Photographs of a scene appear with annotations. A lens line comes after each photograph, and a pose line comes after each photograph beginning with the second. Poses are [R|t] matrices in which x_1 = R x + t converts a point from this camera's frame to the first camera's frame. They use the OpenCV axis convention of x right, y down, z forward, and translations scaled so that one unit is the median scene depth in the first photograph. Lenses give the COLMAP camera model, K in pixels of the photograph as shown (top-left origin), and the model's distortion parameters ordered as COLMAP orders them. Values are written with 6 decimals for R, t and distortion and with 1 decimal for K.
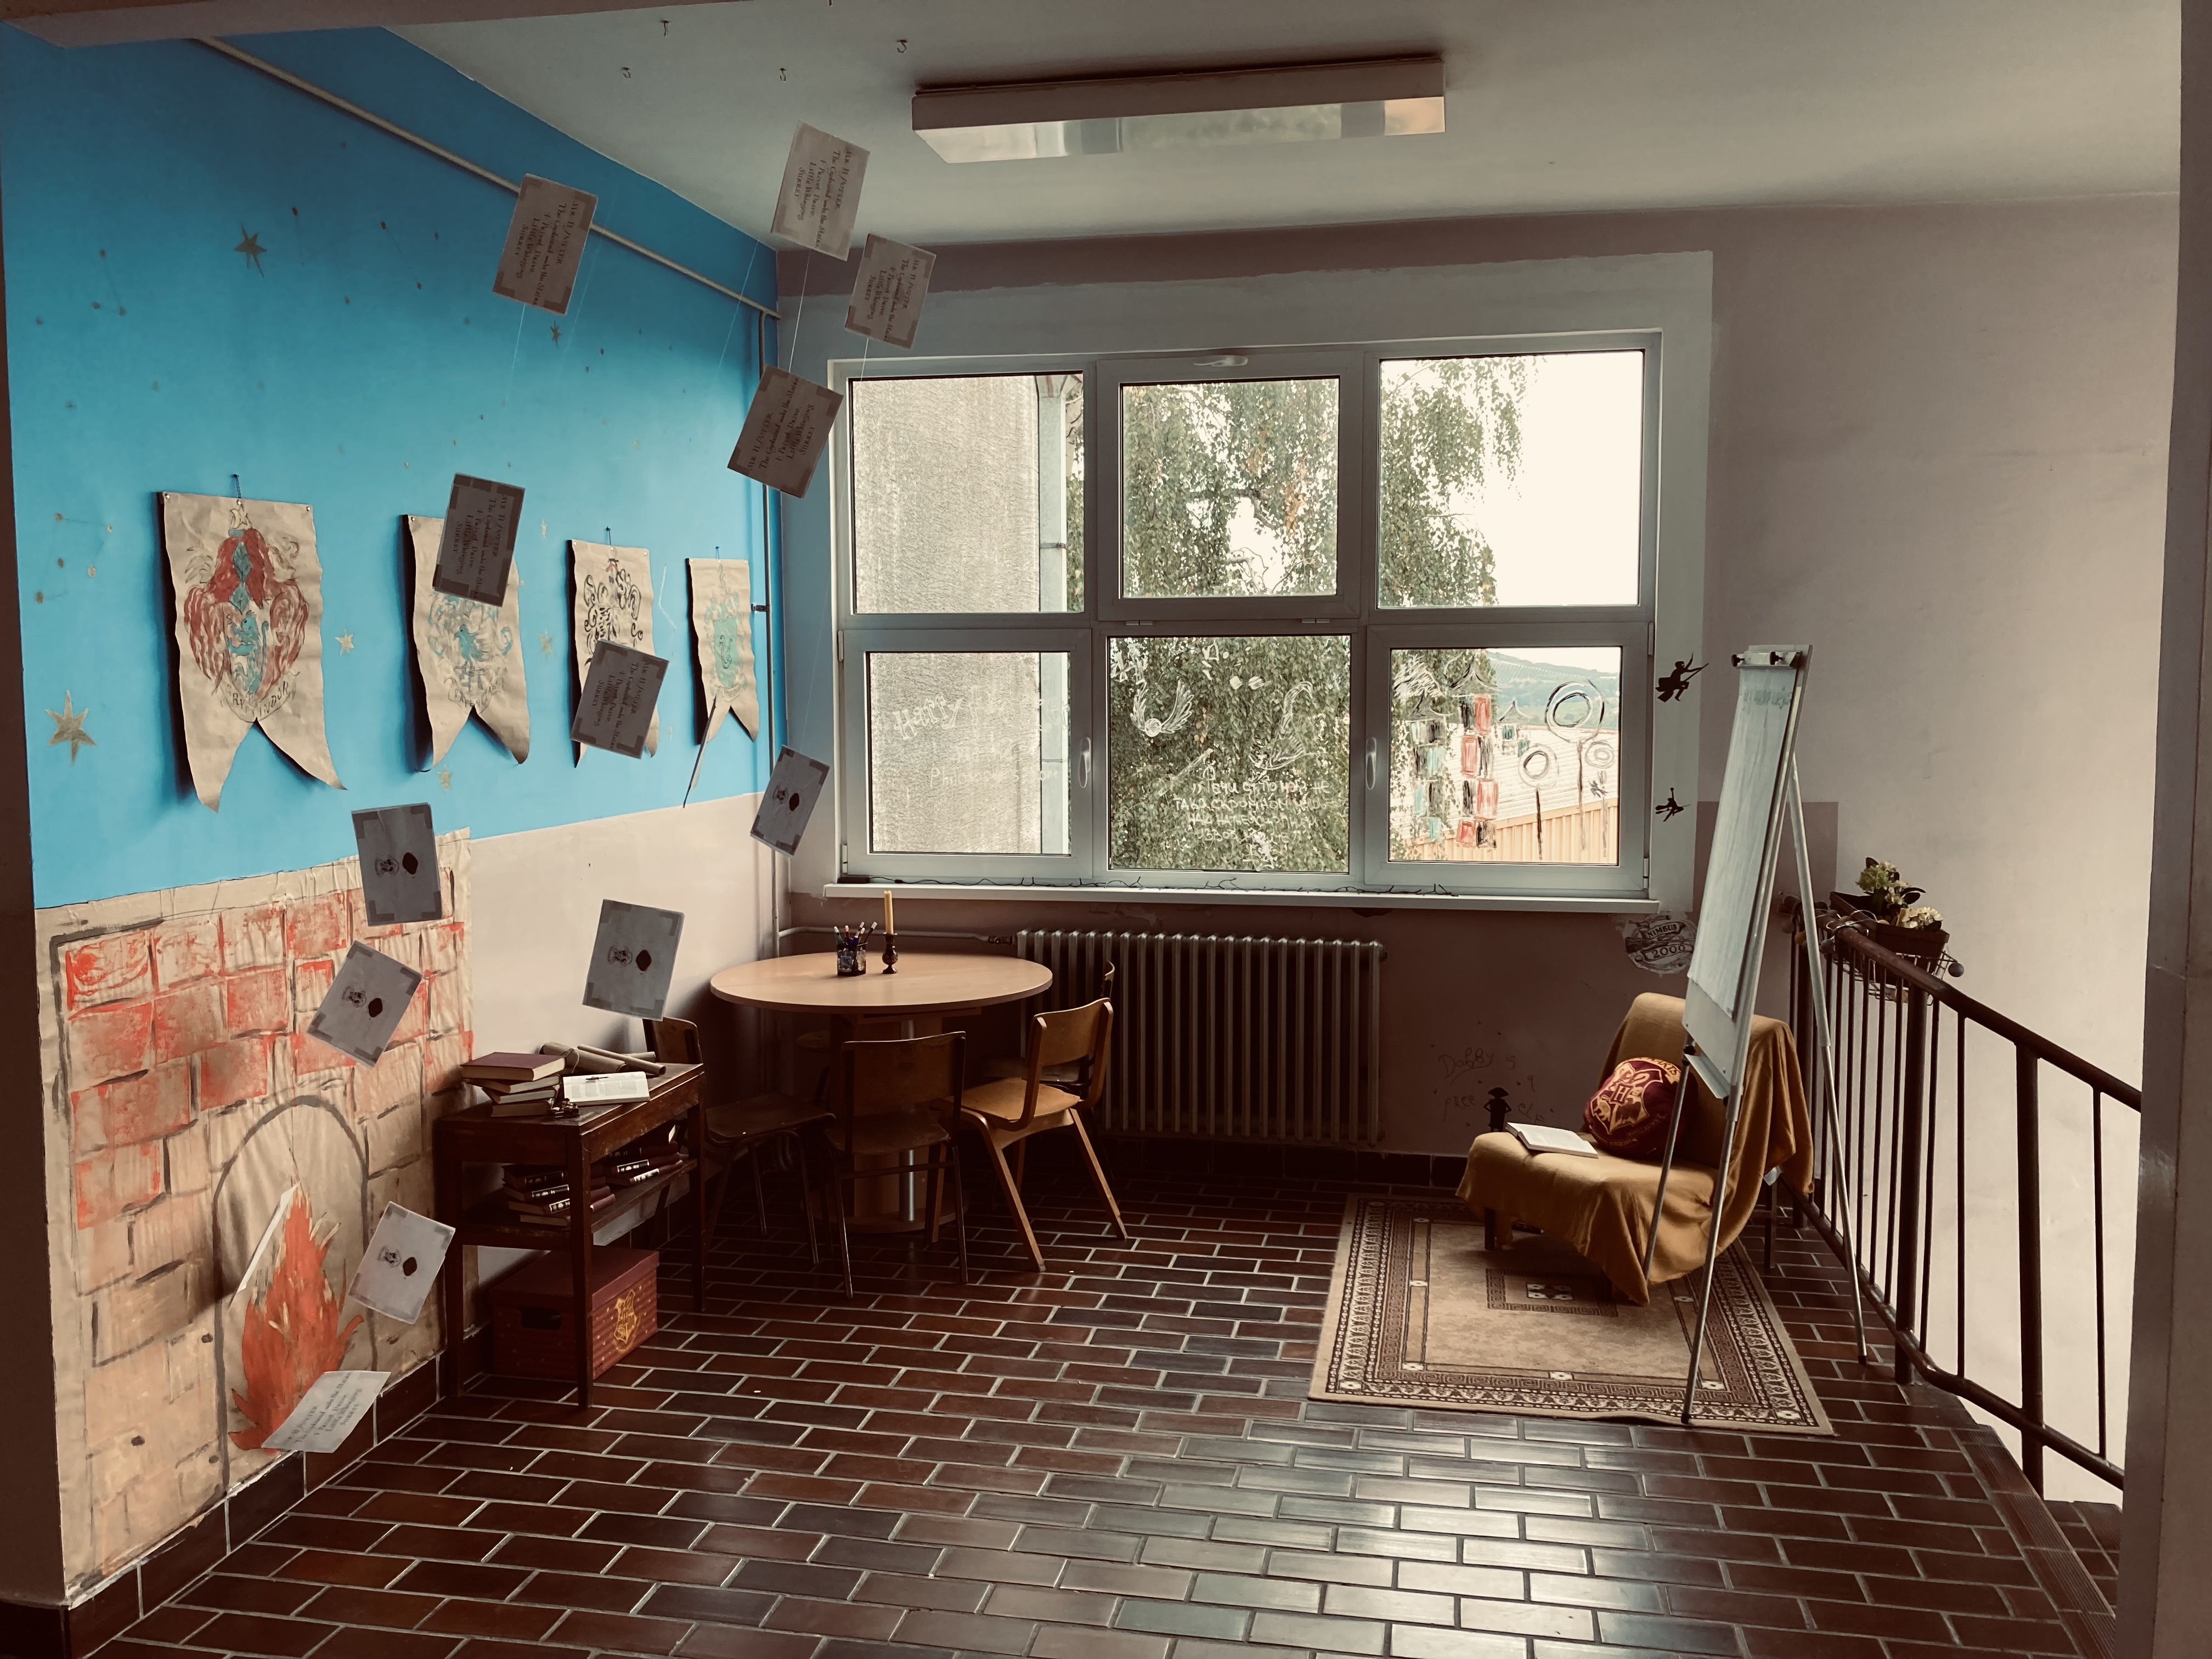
lens RADIAL K [[1802.8, 0, 1102.4], [0, 1802.8, 822.4], [0, 0, 1]] dist [0.063432, -0.067995]
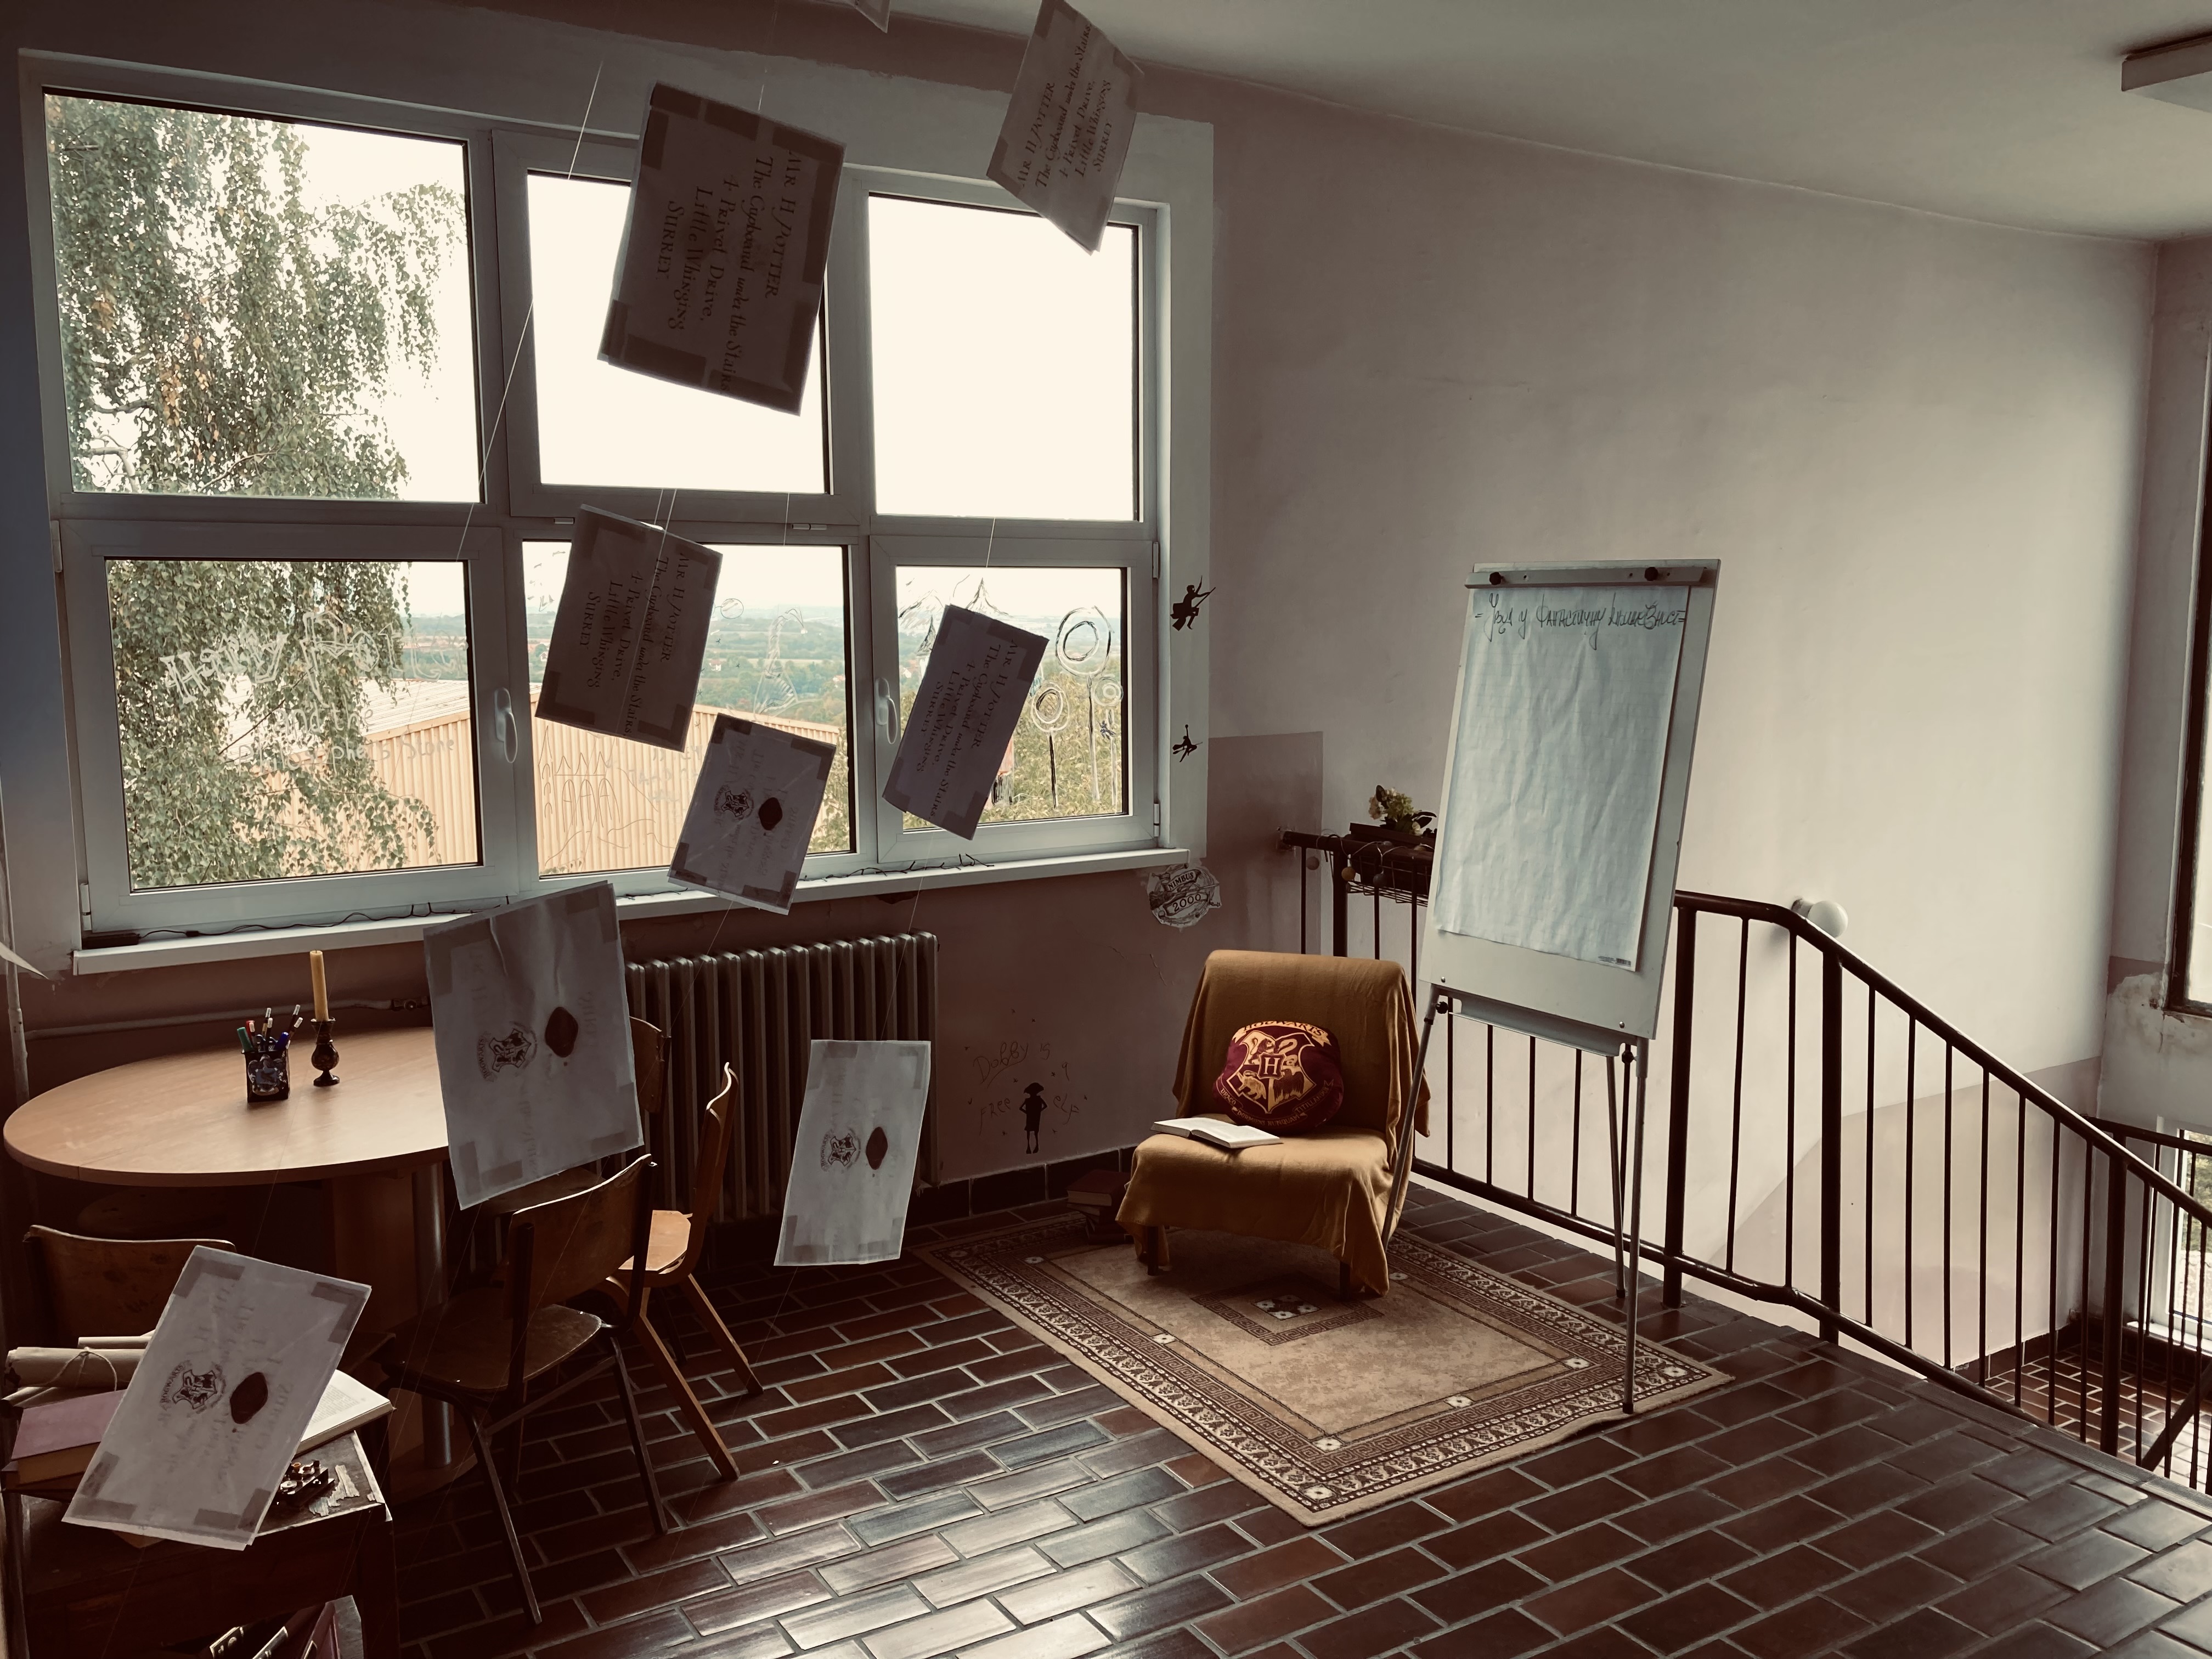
lens RADIAL K [[1802.8, 0, 1106.8], [0, 1802.8, 824.4], [0, 0, 1]] dist [0.063432, -0.067995]
pose [[0.733337, -0.083437, 0.674726, -0.462607], [0.059687, 0.996510, 0.058356, -0.033638], [-0.677240, -0.002522, 0.735757, 0.504654]]
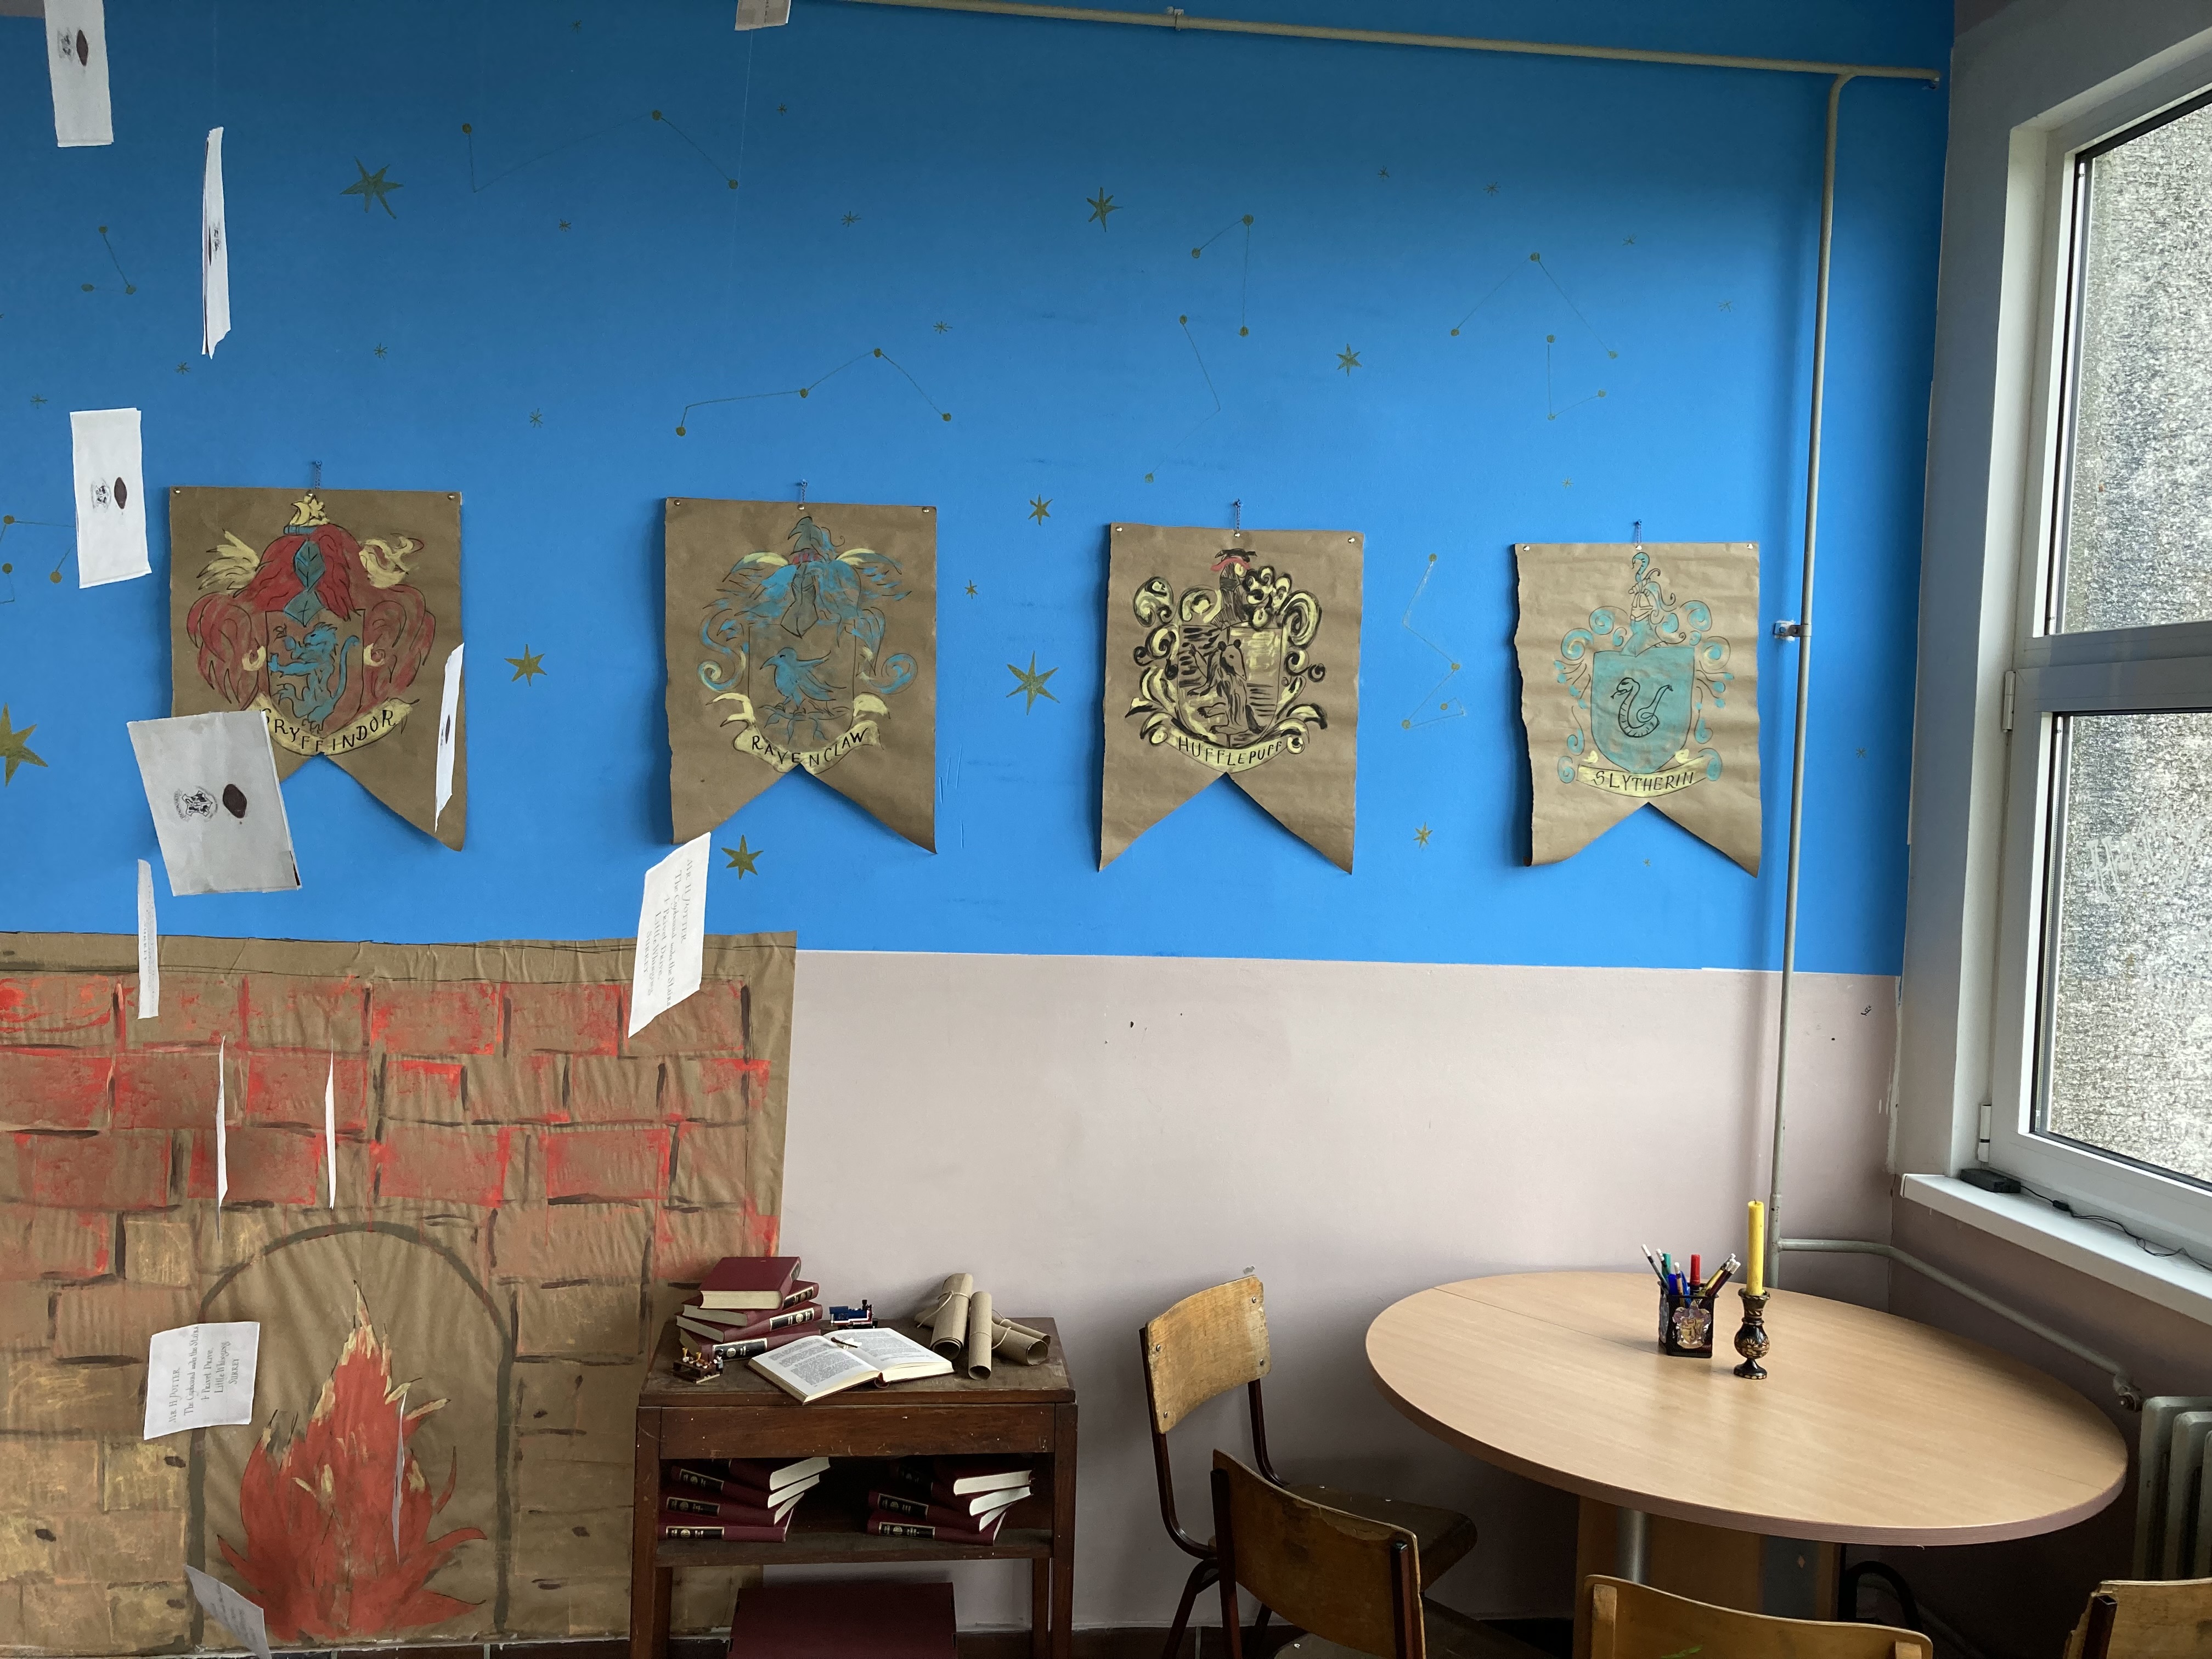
lens RADIAL K [[1802.8, 0, 1101.1], [0, 1802.8, 840.4], [0, 0, 1]] dist [0.063432, -0.067995]
pose [[0.317813, 0.058181, -0.946367, 0.368174], [-0.113768, 0.993244, 0.022857, -0.064370], [0.941303, 0.100402, 0.322285, 0.902579]]
